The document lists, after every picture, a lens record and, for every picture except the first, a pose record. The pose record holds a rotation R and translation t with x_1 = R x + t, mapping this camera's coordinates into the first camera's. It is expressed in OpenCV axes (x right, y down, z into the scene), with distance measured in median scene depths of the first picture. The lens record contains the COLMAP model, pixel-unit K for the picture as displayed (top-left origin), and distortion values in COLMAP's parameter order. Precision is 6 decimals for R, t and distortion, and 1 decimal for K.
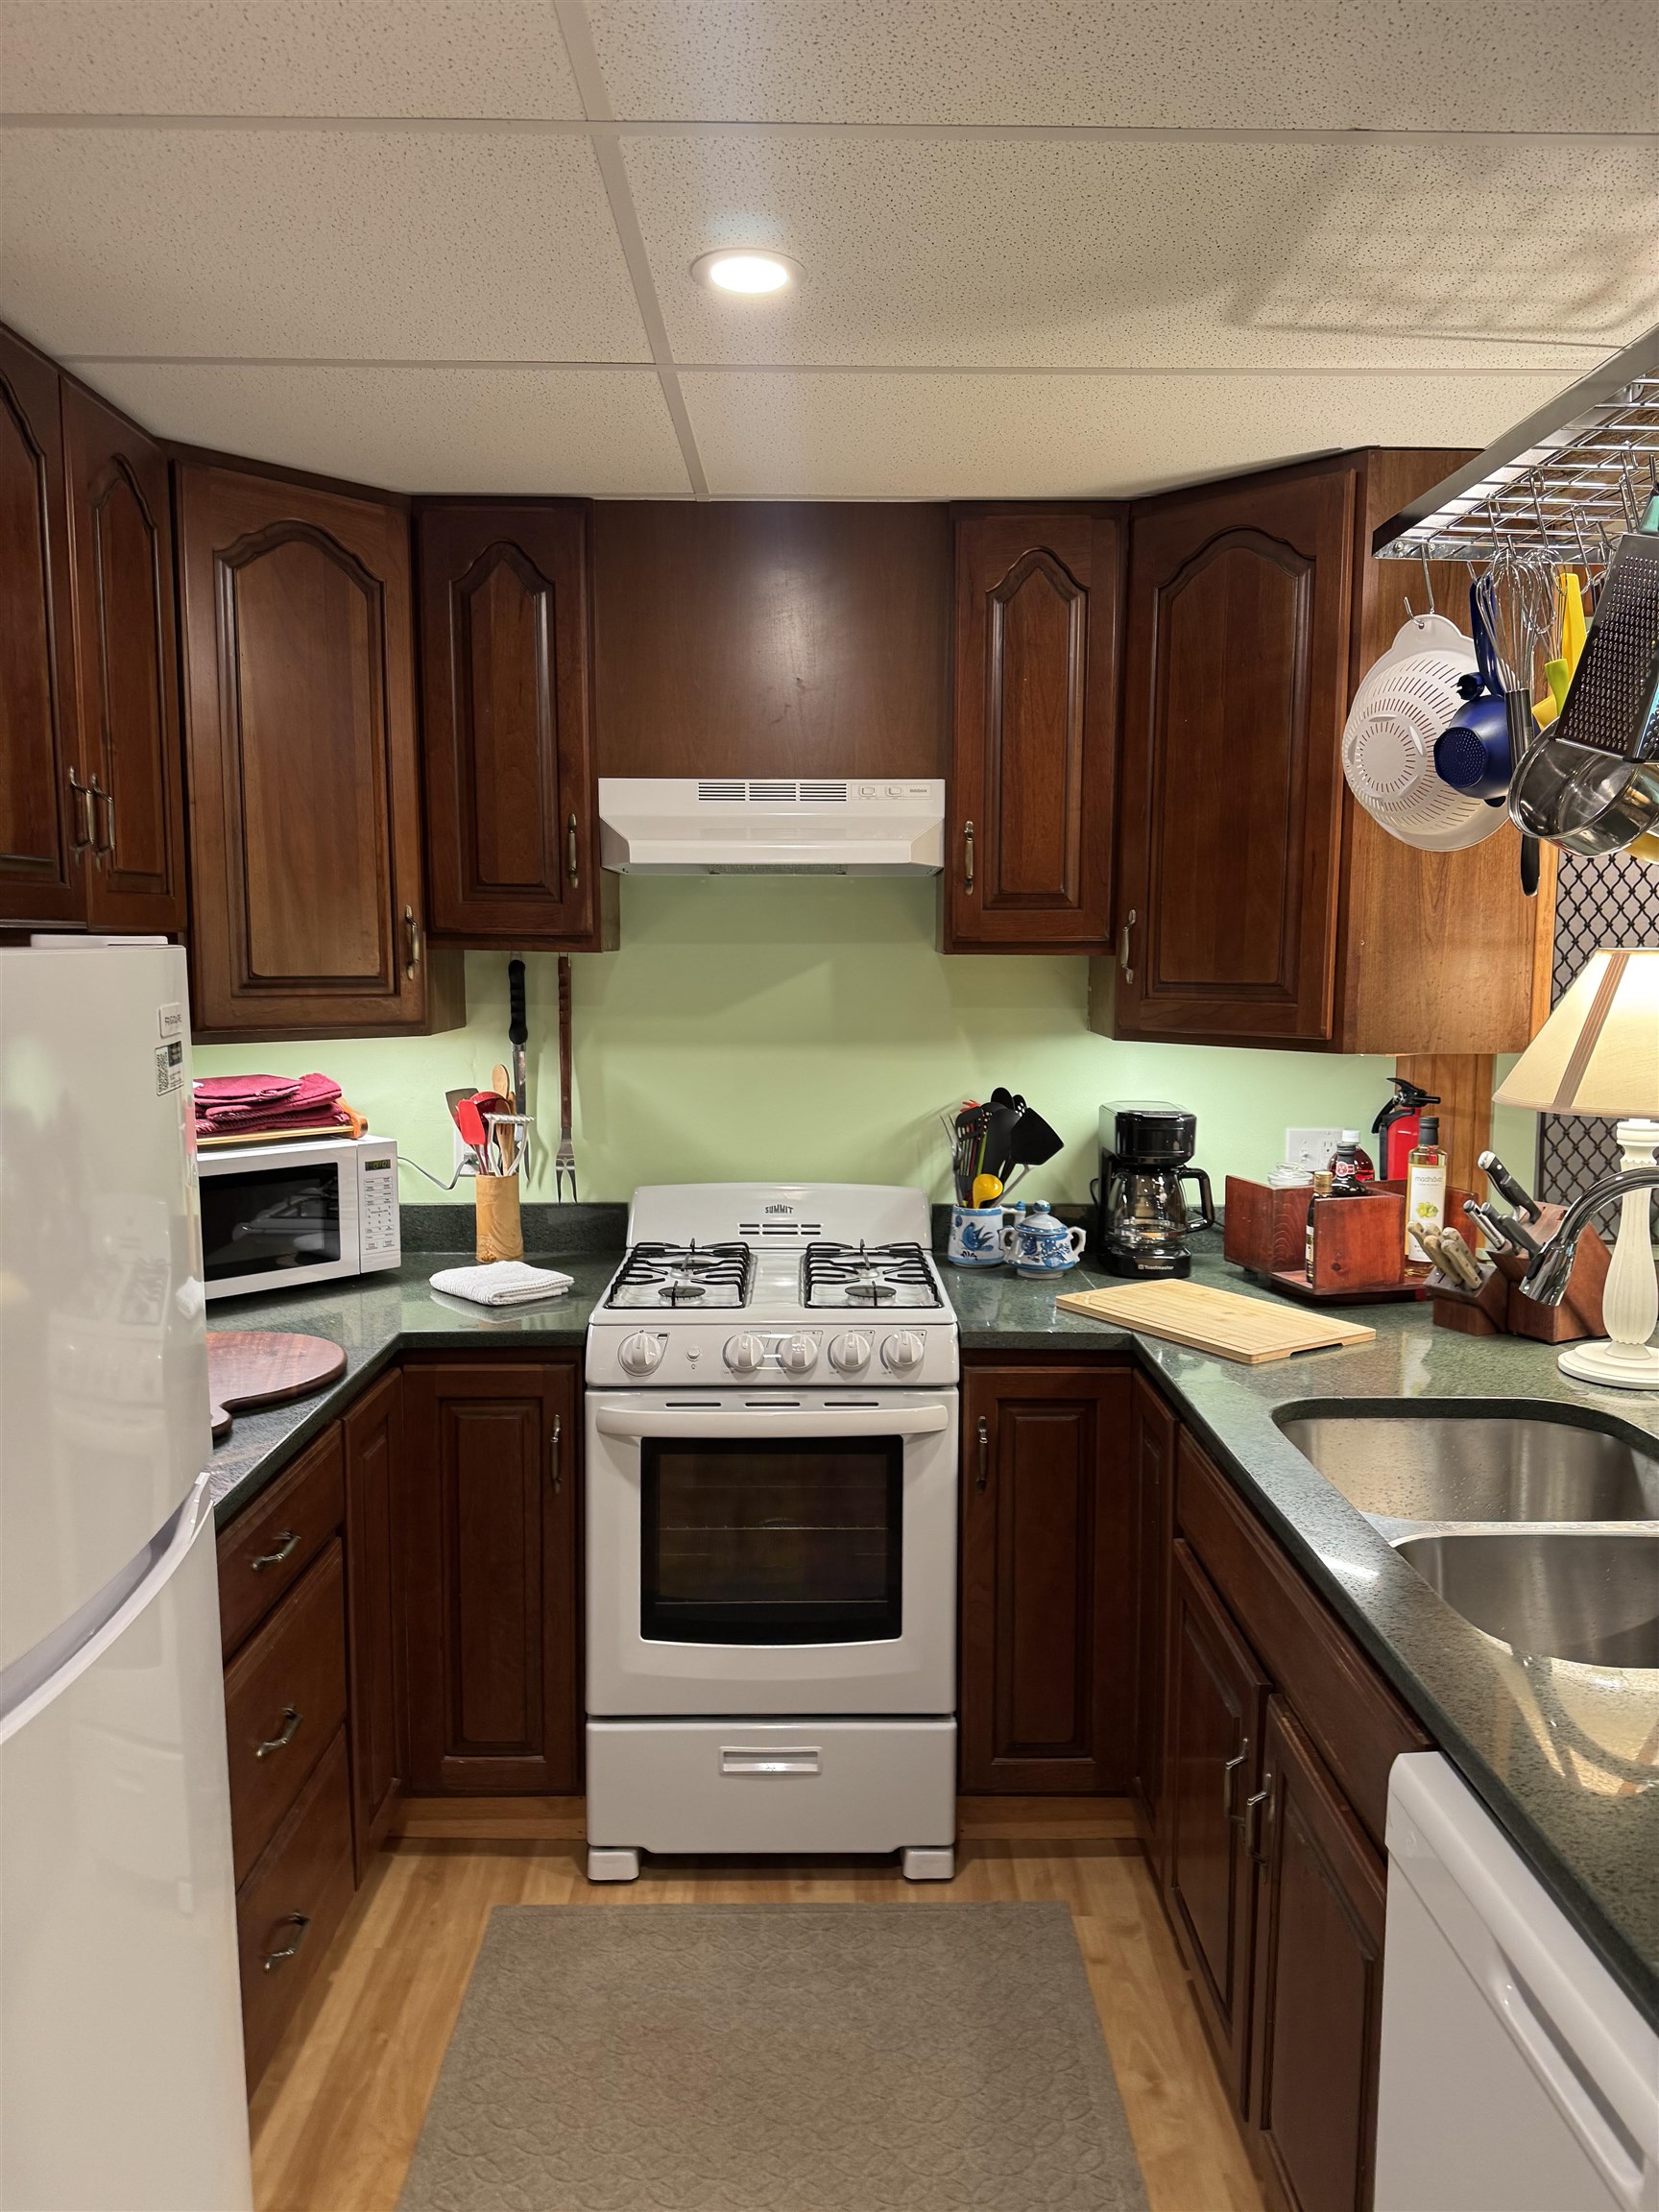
lens RADIAL K [[1549.7, 0, 834.1], [0, 1549.7, 1107.4], [0, 0, 1]] dist [0.072998, -0.106017]
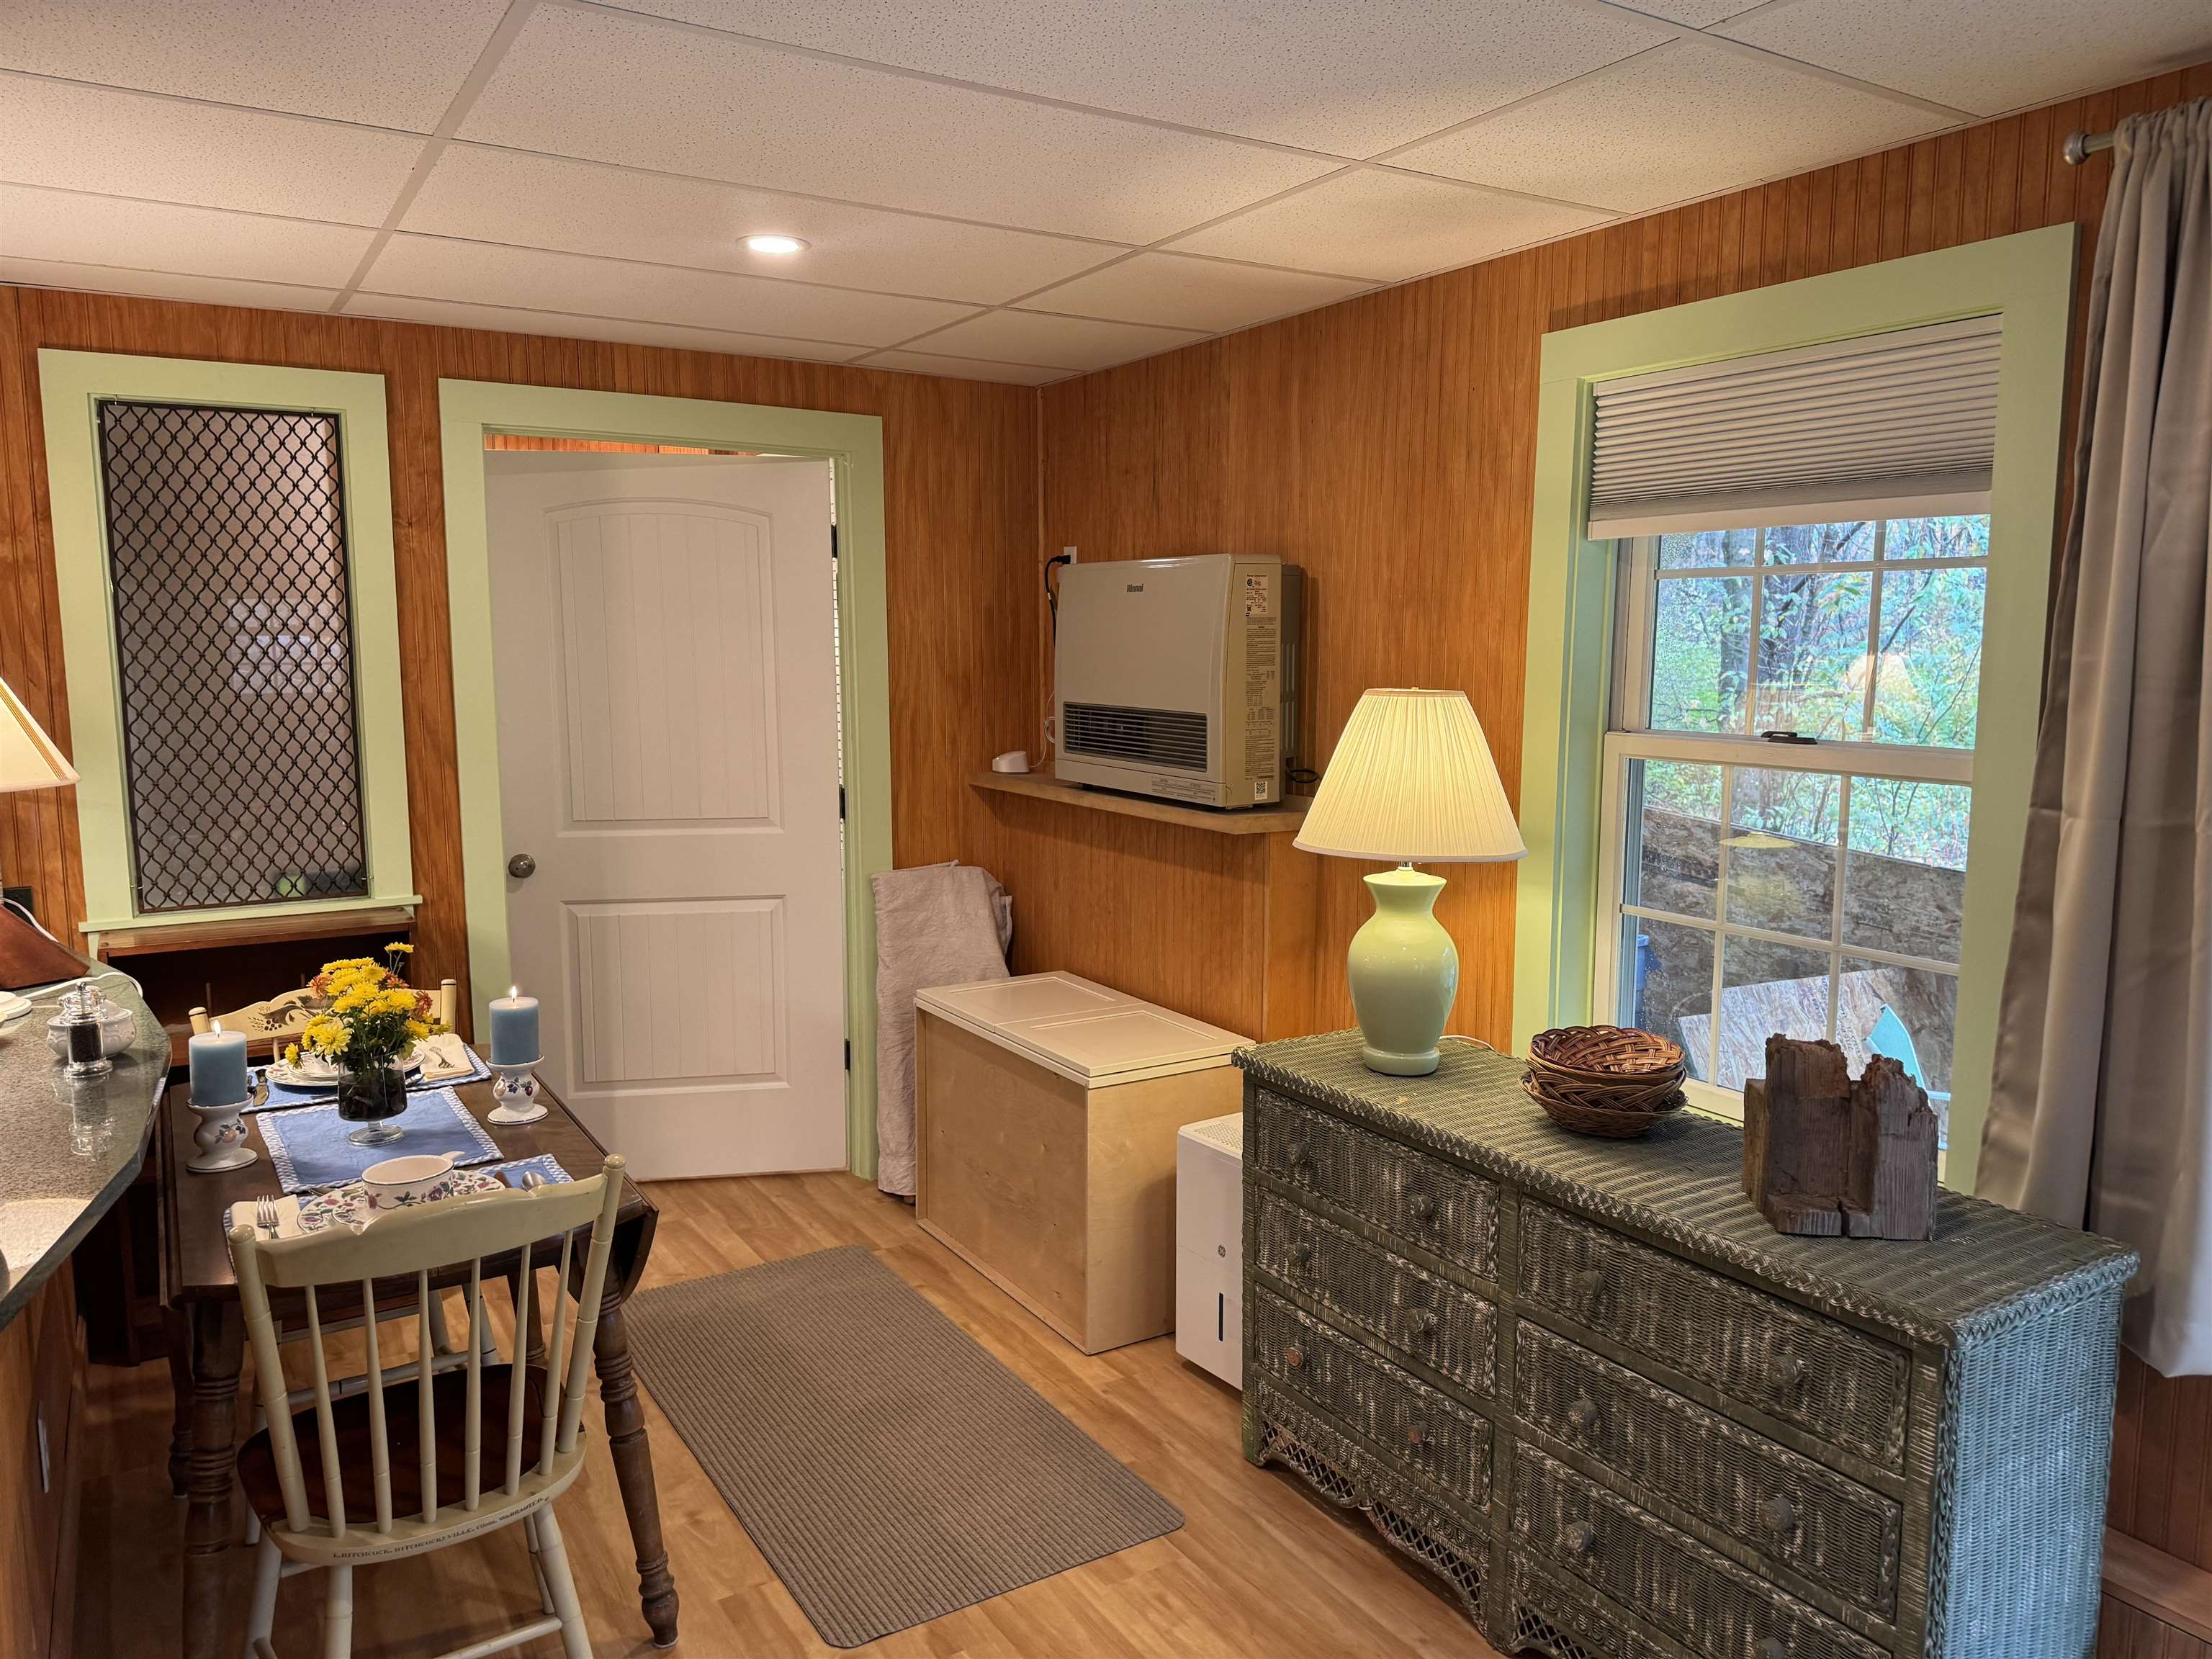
lens RADIAL K [[1549.7, 0, 1143.6], [0, 1549.7, 829.1], [0, 0, 1]] dist [0.072998, -0.106017]
pose [[0.841817, -0.065318, 0.535796, 0.515178], [0.055798, 0.997864, 0.033981, 0.033003], [-0.536871, 0.001291, 0.843663, -0.373981]]
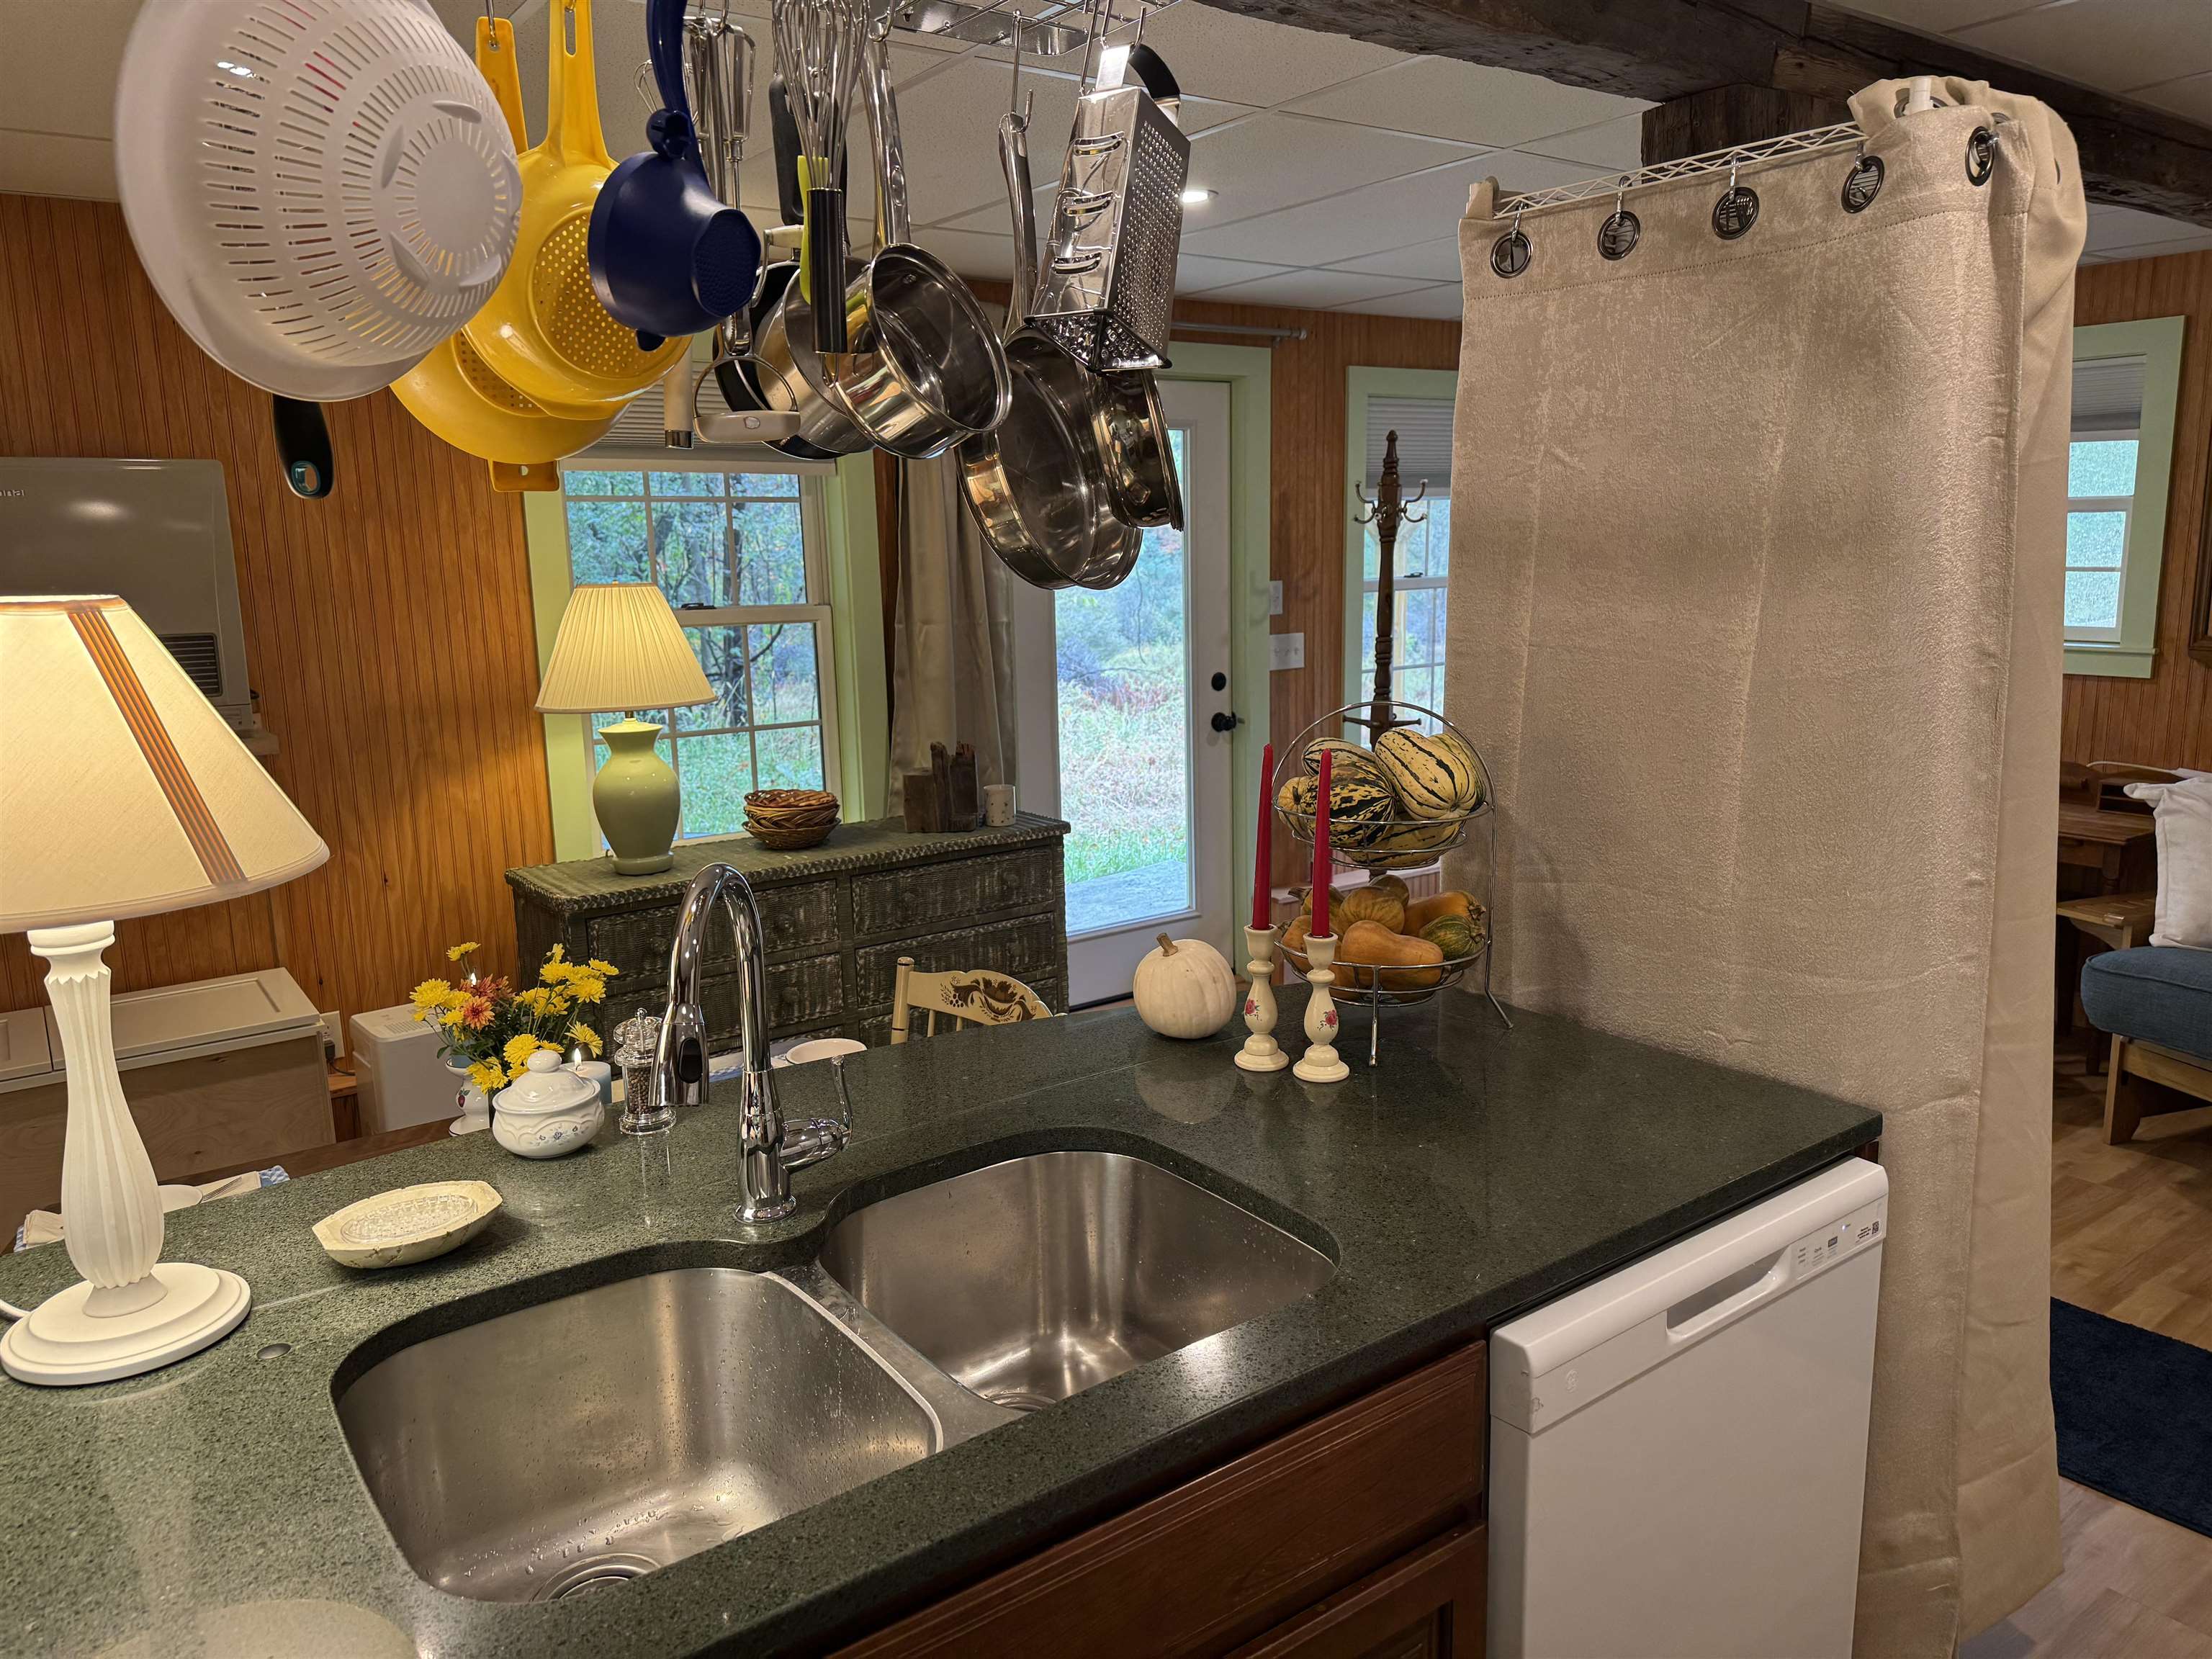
lens RADIAL K [[1549.7, 0, 1118.9], [0, 1549.7, 830.2], [0, 0, 1]] dist [0.072998, -0.106017]
pose [[-0.602848, -0.139505, 0.785566, -0.114346], [0.097829, 0.964241, 0.246310, -0.093541], [-0.791836, 0.225339, -0.567643, 0.805567]]
